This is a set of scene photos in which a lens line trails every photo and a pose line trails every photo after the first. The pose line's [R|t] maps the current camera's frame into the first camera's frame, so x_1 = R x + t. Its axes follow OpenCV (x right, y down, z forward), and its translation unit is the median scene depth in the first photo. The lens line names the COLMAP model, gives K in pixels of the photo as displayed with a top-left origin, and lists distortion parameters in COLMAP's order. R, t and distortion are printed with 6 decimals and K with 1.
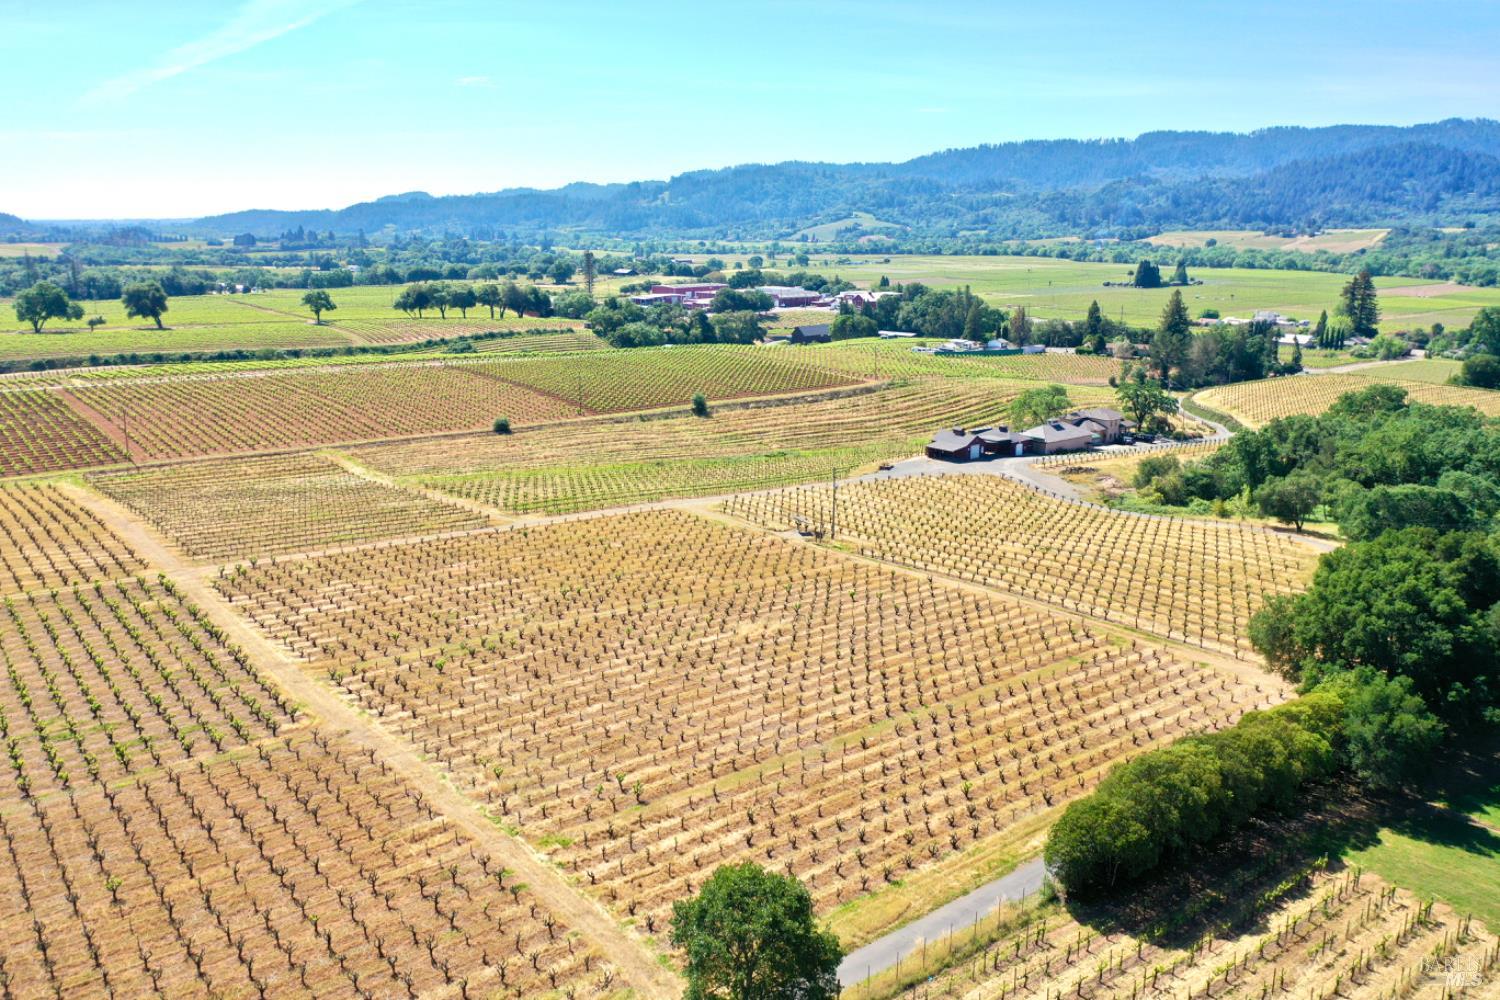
lens RADIAL K [[1191.3, 0, 748.2], [0, 1191.3, 492.6], [0, 0, 1]] dist [0.002561, -0.004159]
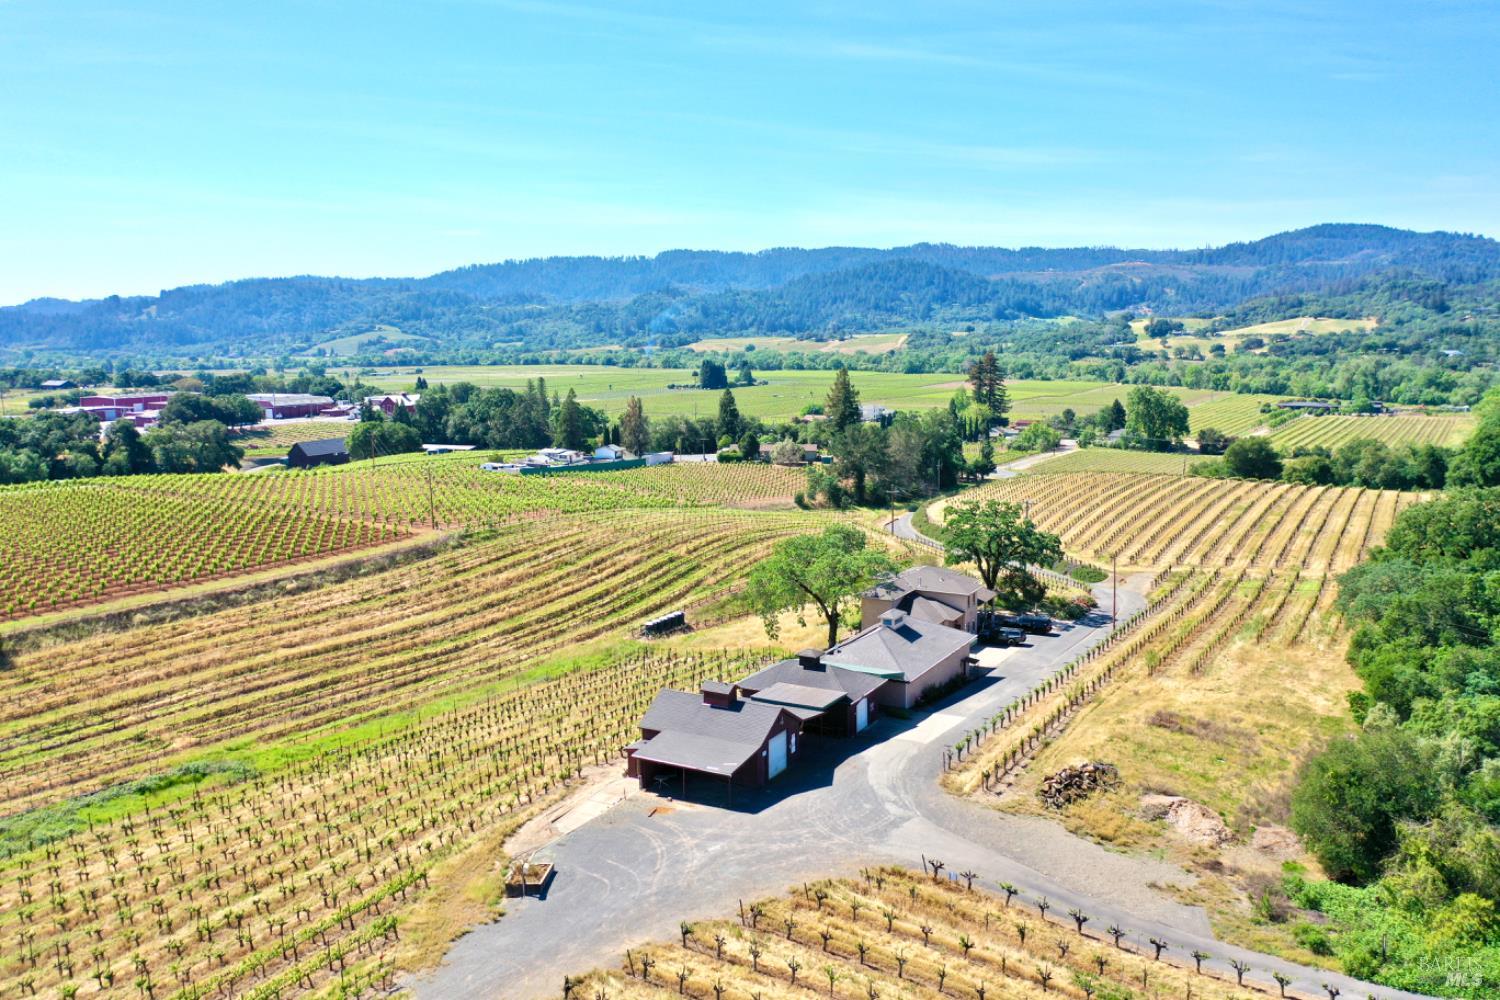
lens RADIAL K [[1191.3, 0, 748.2], [0, 1191.3, 492.6], [0, 0, 1]] dist [0.002561, -0.004159]
pose [[0.926666, -0.058247, 0.371345, 0.021217], [0.093977, 0.992447, -0.078844, -0.028125], [-0.363948, 0.107960, 0.925141, 0.234286]]
